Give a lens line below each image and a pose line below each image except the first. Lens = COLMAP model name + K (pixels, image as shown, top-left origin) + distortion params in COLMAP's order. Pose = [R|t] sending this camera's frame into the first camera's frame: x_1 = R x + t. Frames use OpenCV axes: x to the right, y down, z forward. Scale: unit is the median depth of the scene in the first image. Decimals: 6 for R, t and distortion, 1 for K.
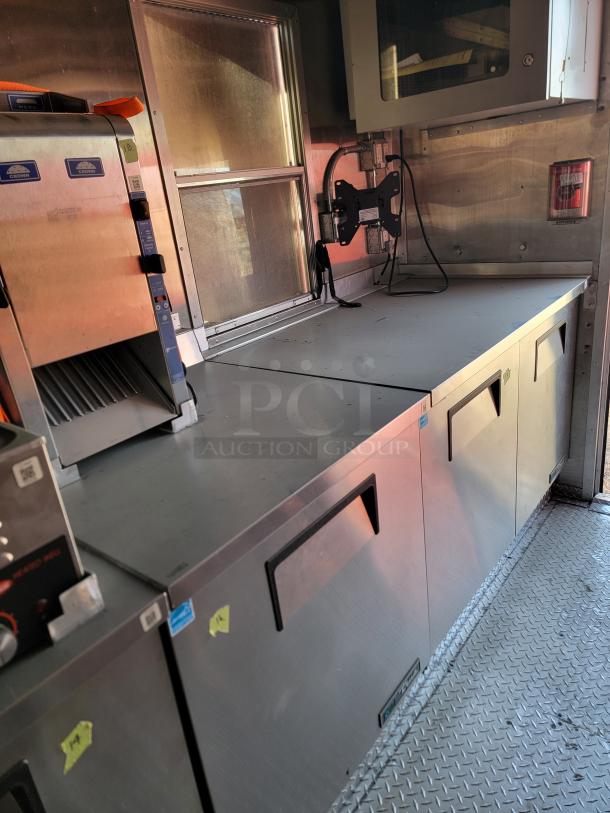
lens RADIAL K [[560.0, 0, 304.9], [0, 560.0, 414.4], [0, 0, 1]] dist [0.082083, -0.072220]
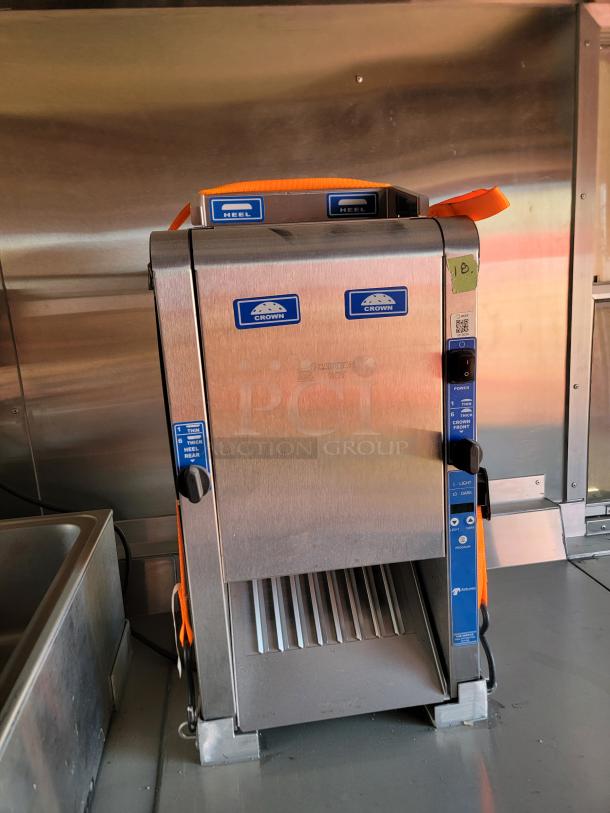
lens RADIAL K [[560.0, 0, 304.9], [0, 560.0, 414.4], [0, 0, 1]] dist [0.082083, -0.072220]
pose [[0.731829, 0.202191, -0.650803, -0.015511], [-0.269563, 0.962975, -0.003946, -0.268060], [0.625909, 0.178320, 0.759236, 0.465379]]
